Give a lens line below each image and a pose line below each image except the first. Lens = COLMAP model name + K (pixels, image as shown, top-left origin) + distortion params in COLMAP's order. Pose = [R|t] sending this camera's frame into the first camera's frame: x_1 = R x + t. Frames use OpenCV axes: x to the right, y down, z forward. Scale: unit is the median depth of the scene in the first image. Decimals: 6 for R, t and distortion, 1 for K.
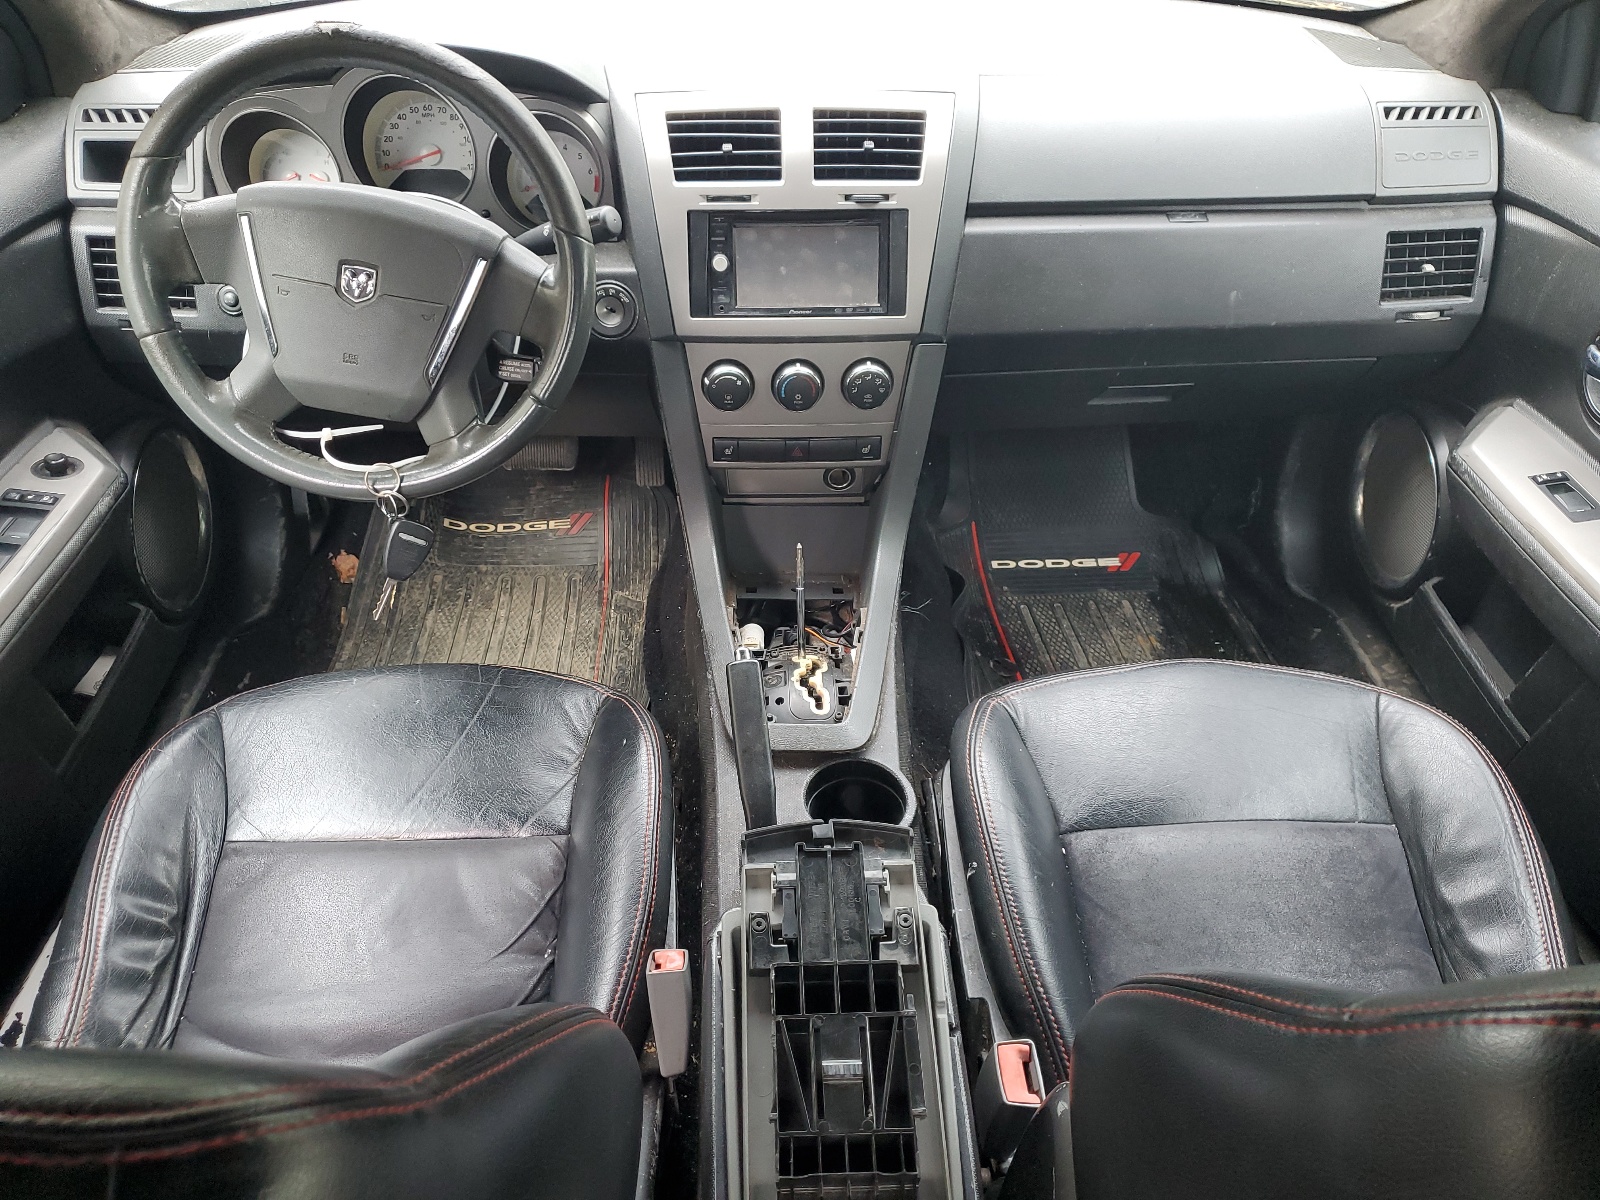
lens RADIAL K [[1214.4, 0, 799.5], [0, 1214.4, 604.3], [0, 0, 1]] dist [0.001617, -0.001117]
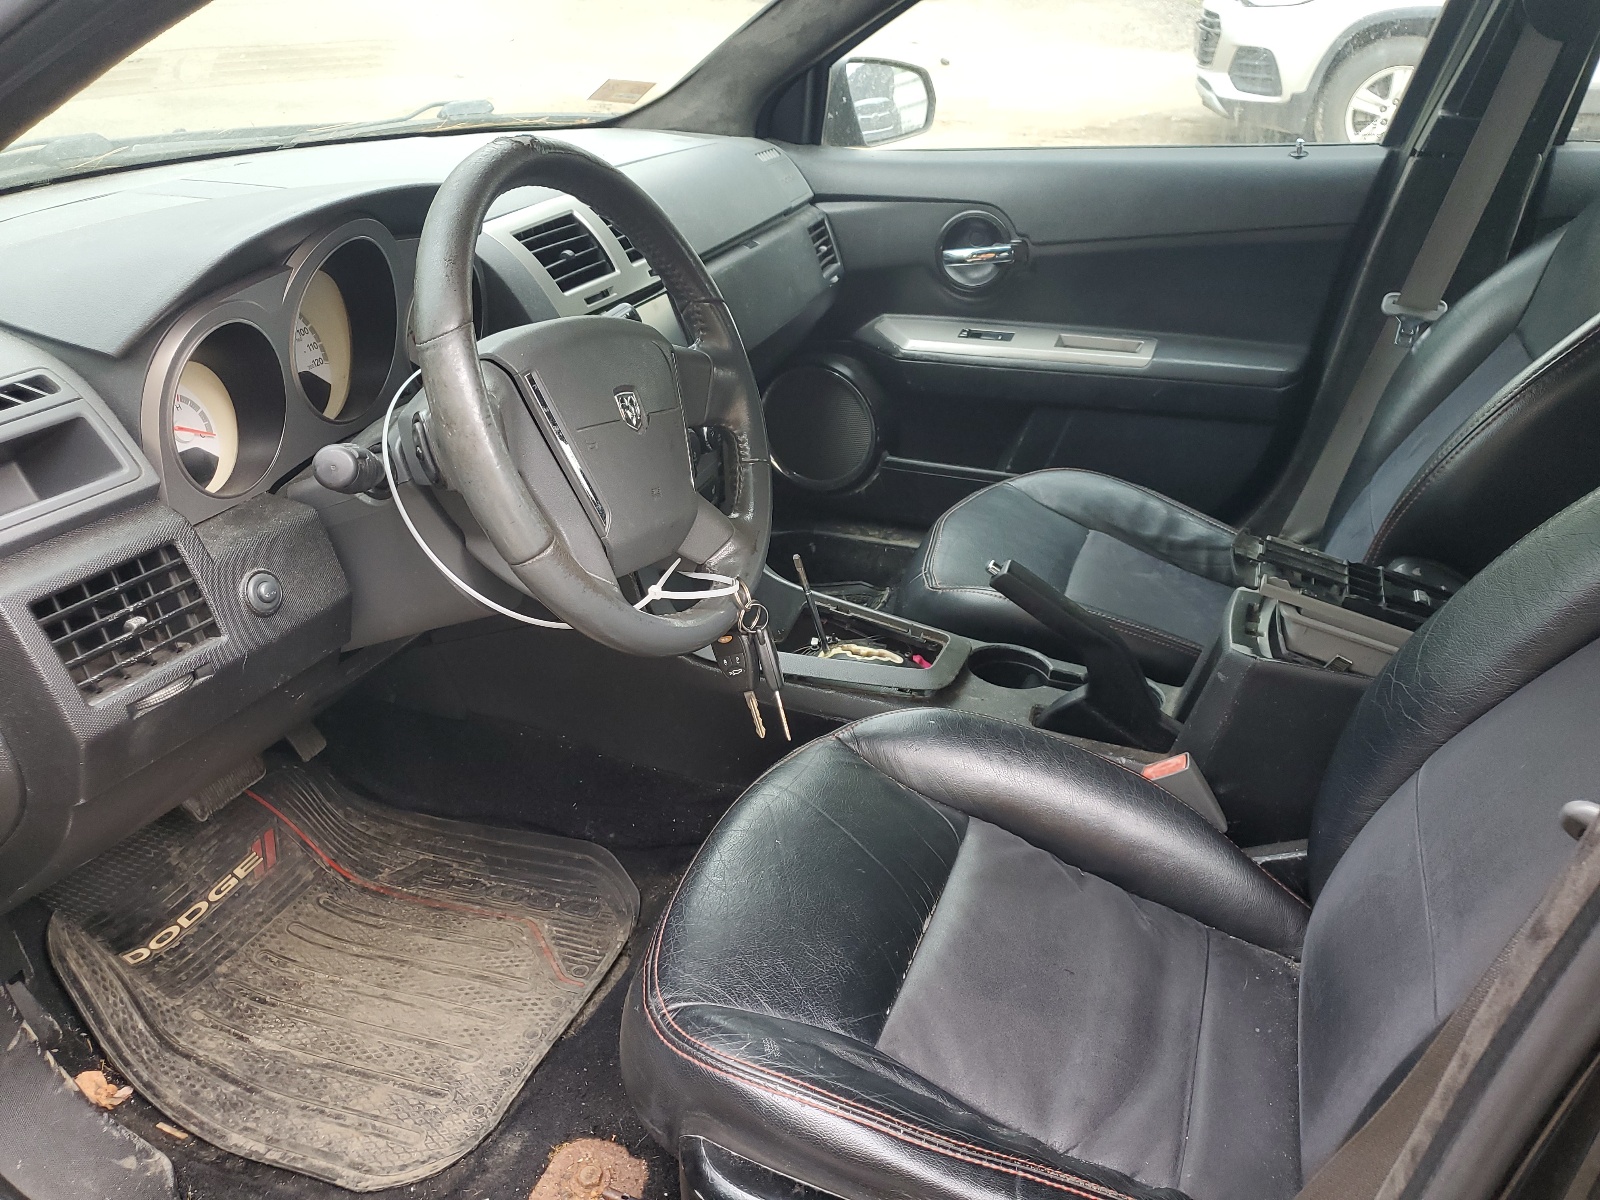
lens RADIAL K [[1214.4, 0, 798.0], [0, 1214.4, 596.7], [0, 0, 1]] dist [0.001617, -0.001117]
pose [[0.398654, -0.423324, 0.813555, -0.610978], [0.565849, 0.811648, 0.145057, -0.119152], [-0.721727, 0.402522, 0.563104, 0.266680]]
